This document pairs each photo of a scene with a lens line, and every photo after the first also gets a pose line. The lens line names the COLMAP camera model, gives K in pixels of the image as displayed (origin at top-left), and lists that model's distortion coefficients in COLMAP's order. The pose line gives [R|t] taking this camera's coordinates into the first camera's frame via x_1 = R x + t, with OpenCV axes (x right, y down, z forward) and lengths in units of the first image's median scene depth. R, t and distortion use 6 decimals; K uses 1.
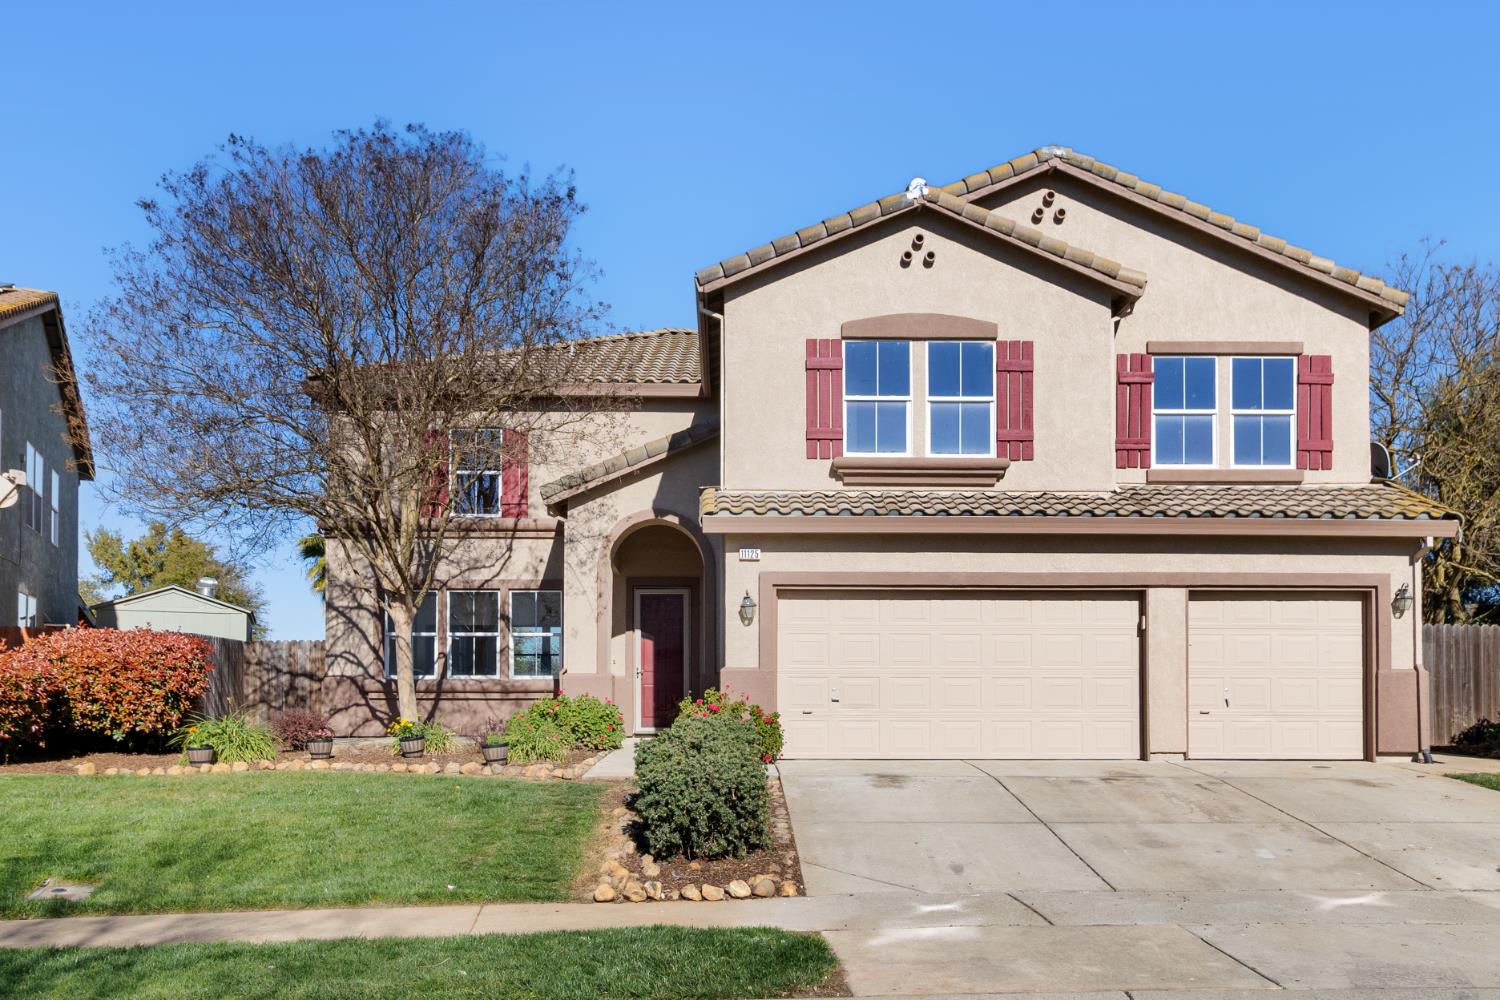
lens RADIAL K [[1251.0, 0, 771.6], [0, 1251.0, 648.0], [0, 0, 1]] dist [-0.010065, -0.006032]
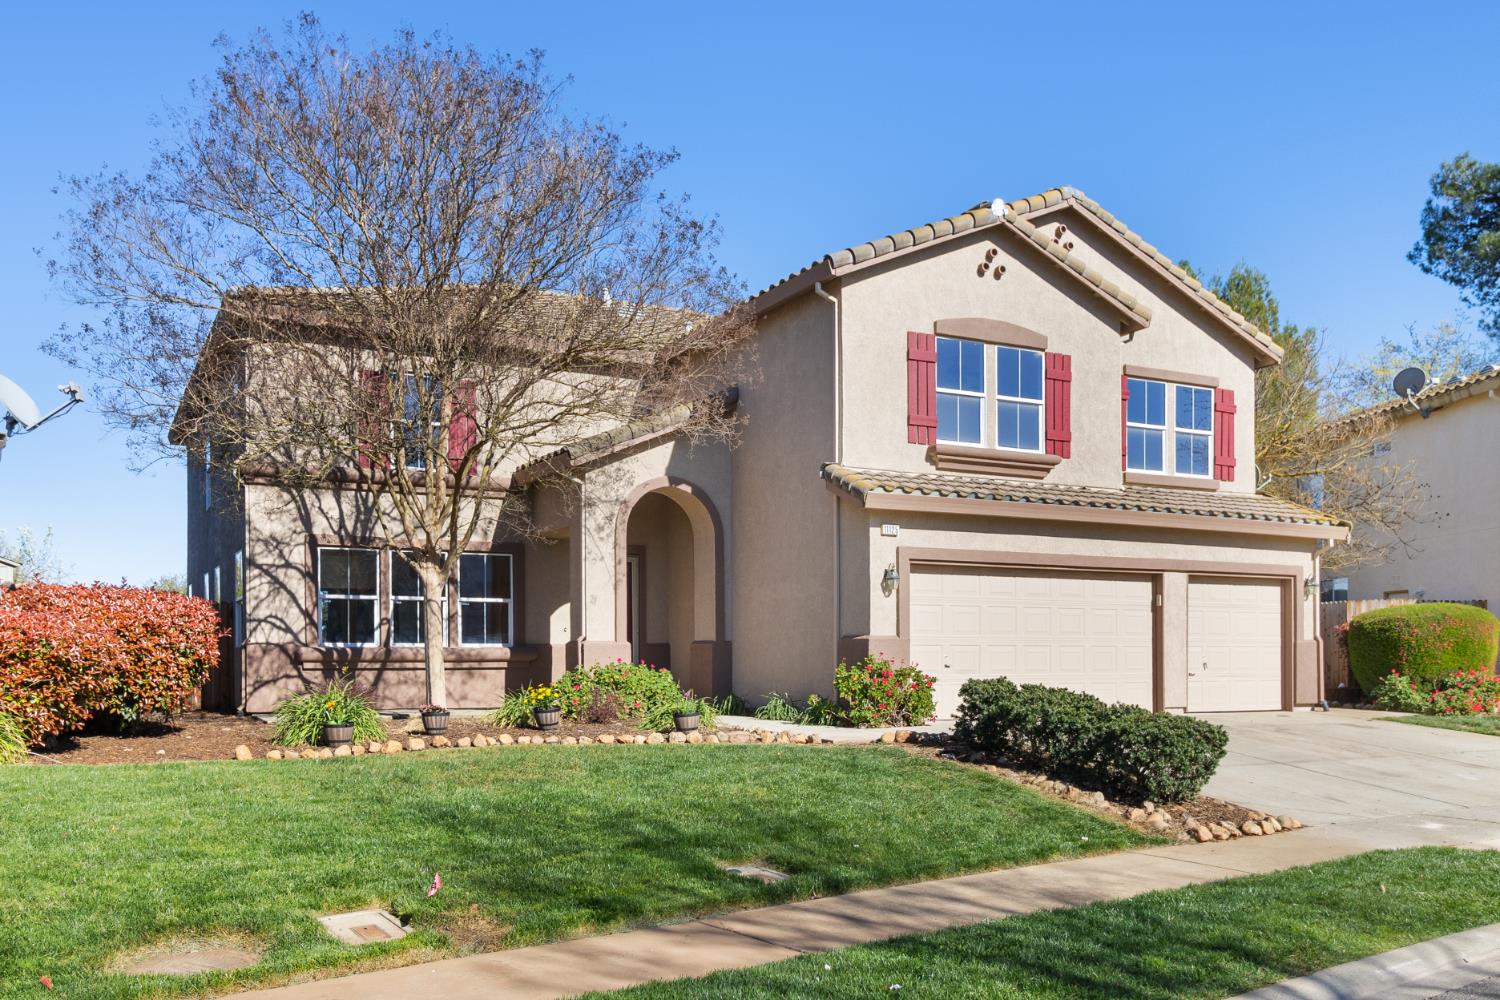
lens RADIAL K [[1251.0, 0, 771.6], [0, 1251.0, 648.0], [0, 0, 1]] dist [-0.010065, -0.006032]
pose [[0.894265, 0.001579, 0.447535, -0.531233], [-0.011058, 0.999766, 0.018569, 0.006819], [-0.447401, -0.021554, 0.894074, 0.078340]]
